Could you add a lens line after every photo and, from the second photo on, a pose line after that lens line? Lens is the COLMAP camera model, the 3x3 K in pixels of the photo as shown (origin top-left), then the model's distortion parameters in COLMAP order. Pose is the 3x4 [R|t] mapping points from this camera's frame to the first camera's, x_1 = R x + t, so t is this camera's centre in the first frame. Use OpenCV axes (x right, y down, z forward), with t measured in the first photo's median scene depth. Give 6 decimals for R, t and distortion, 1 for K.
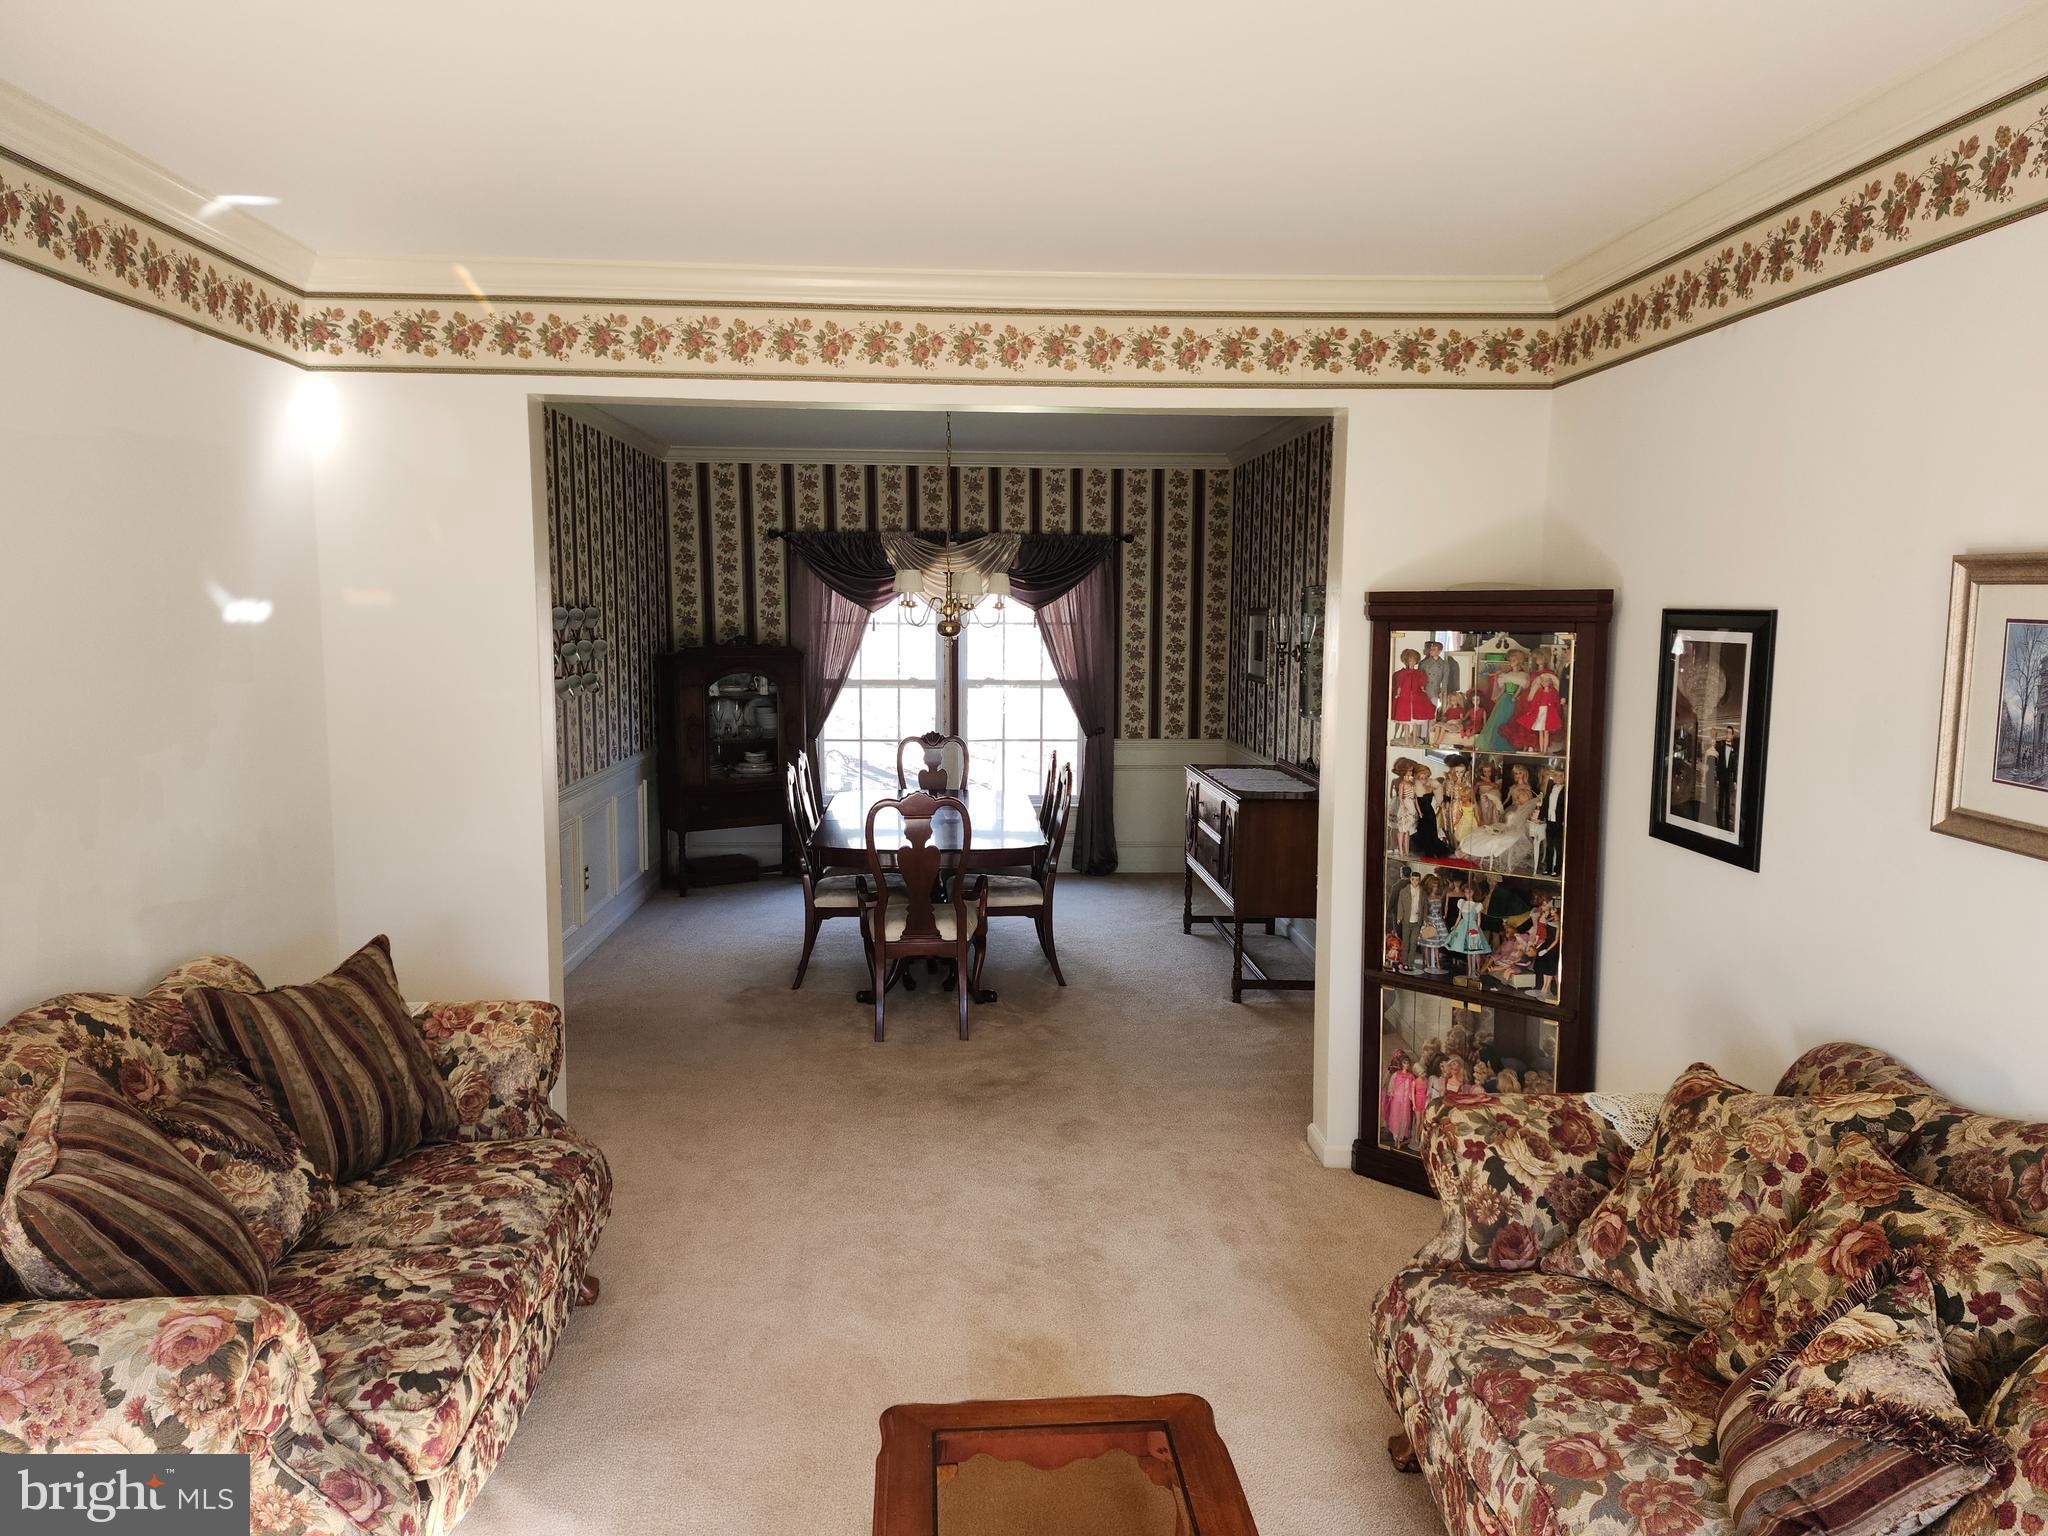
lens RADIAL K [[1428.4, 0, 1031.8], [0, 1428.4, 770.5], [0, 0, 1]] dist [0.087962, -0.060504]
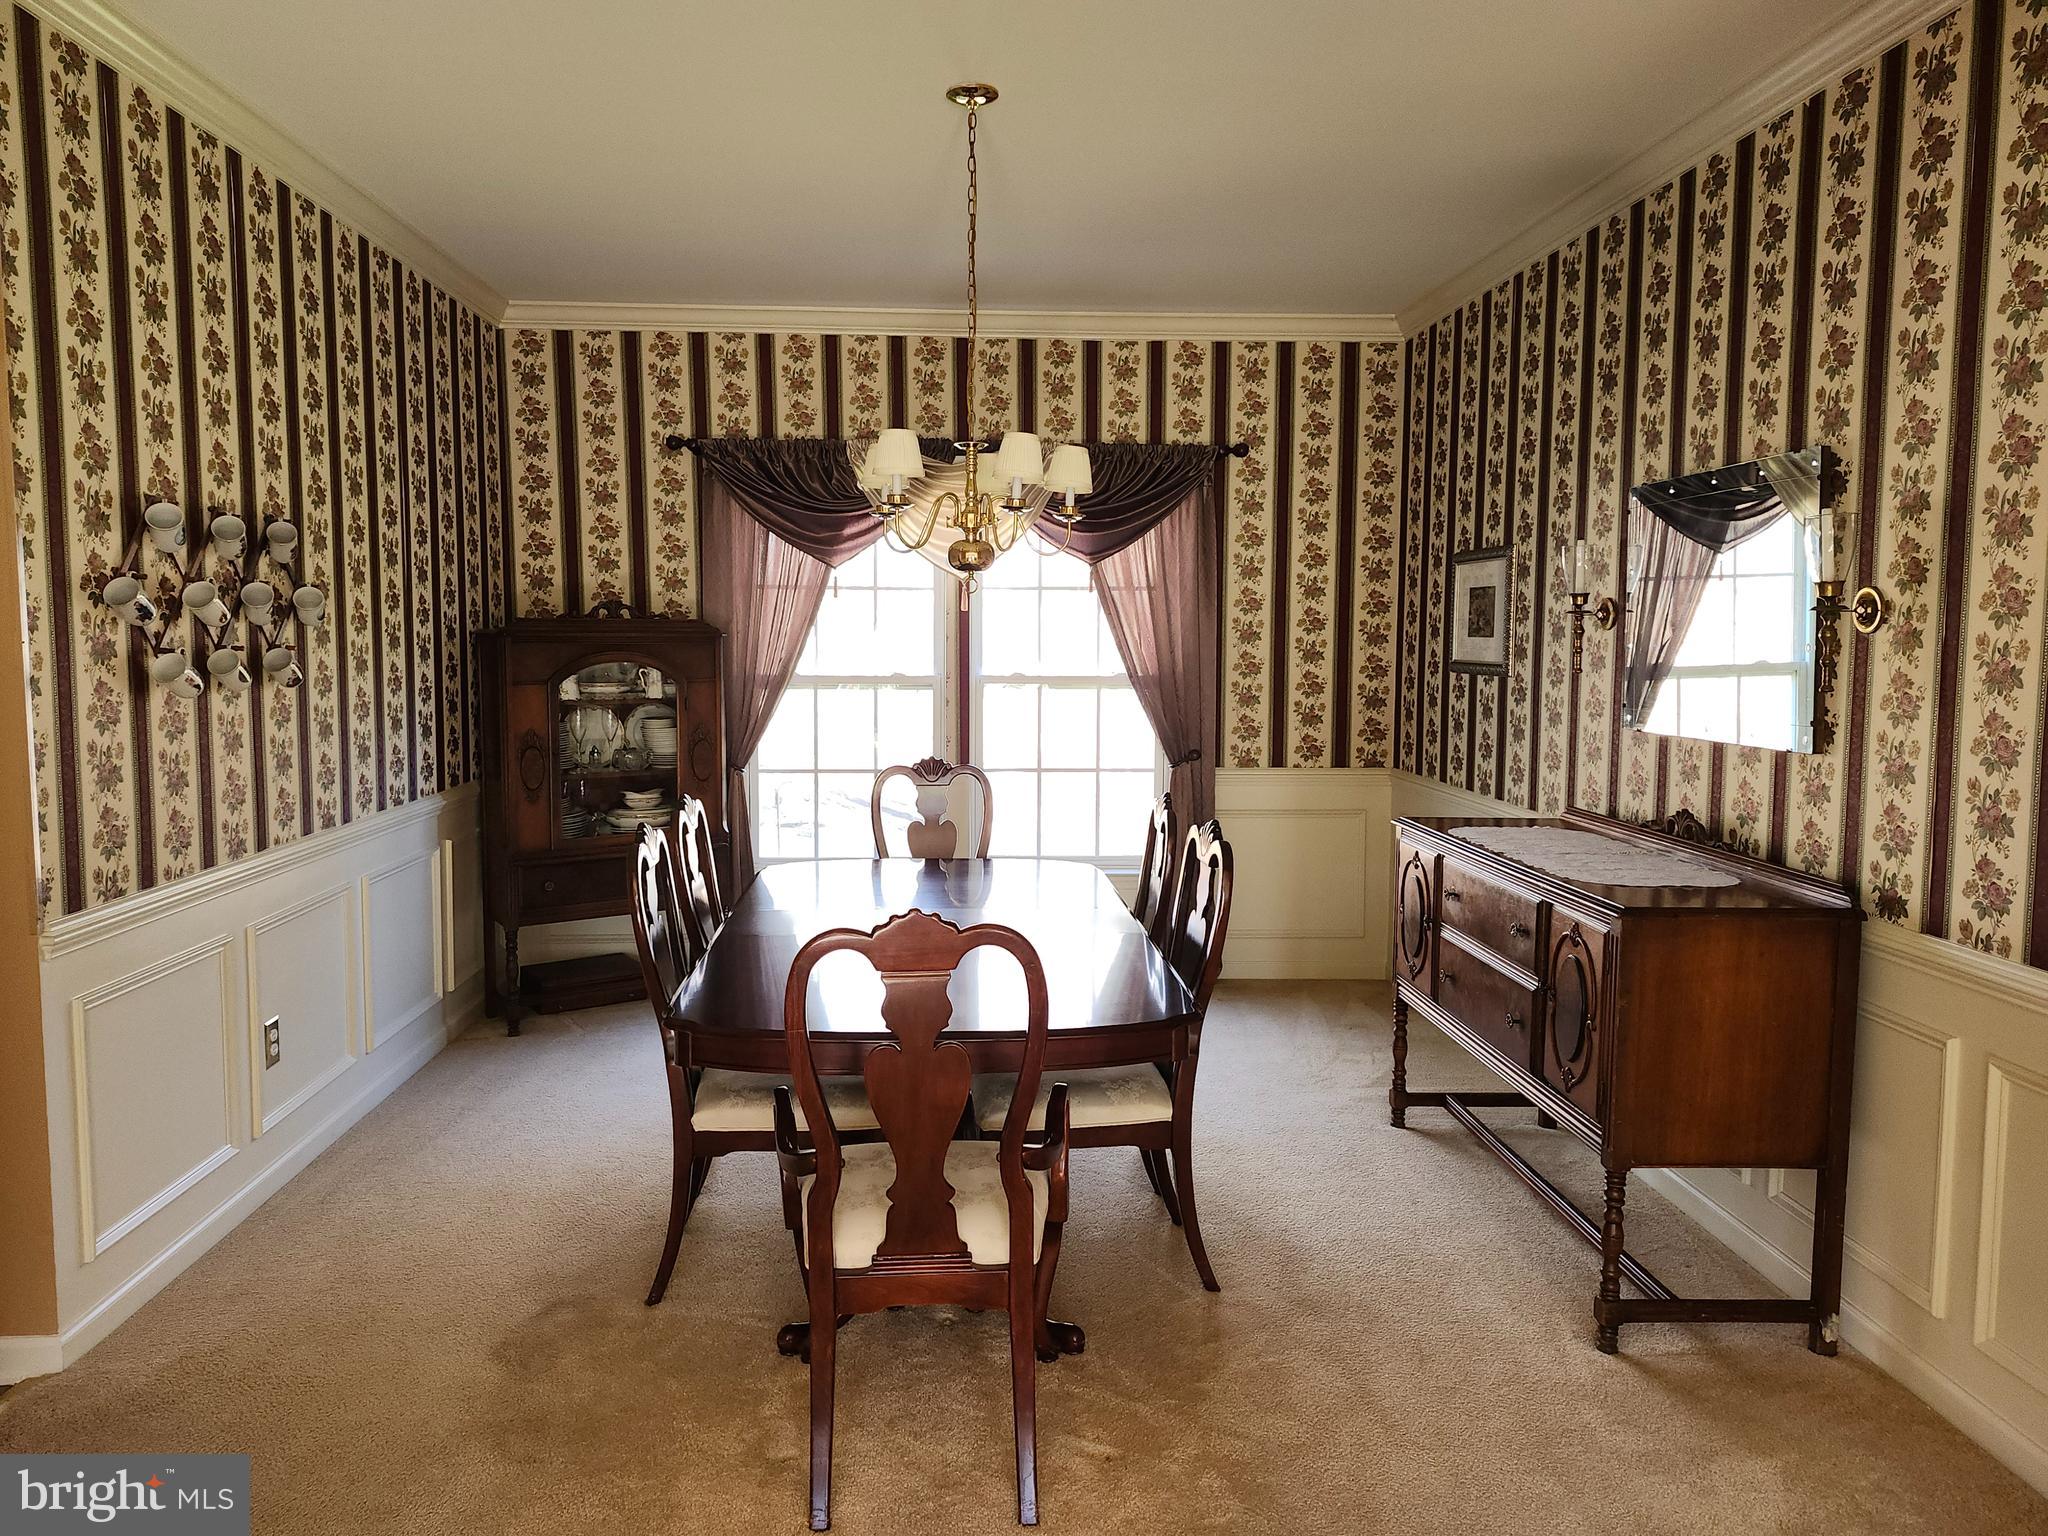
lens RADIAL K [[1428.4, 0, 1011.8], [0, 1428.4, 759.4], [0, 0, 1]] dist [0.087962, -0.060504]
pose [[0.999998, -0.001877, -0.000538, -0.032848], [0.001864, 0.999729, -0.023194, -0.011718], [0.000582, 0.023193, 0.999731, 0.372856]]
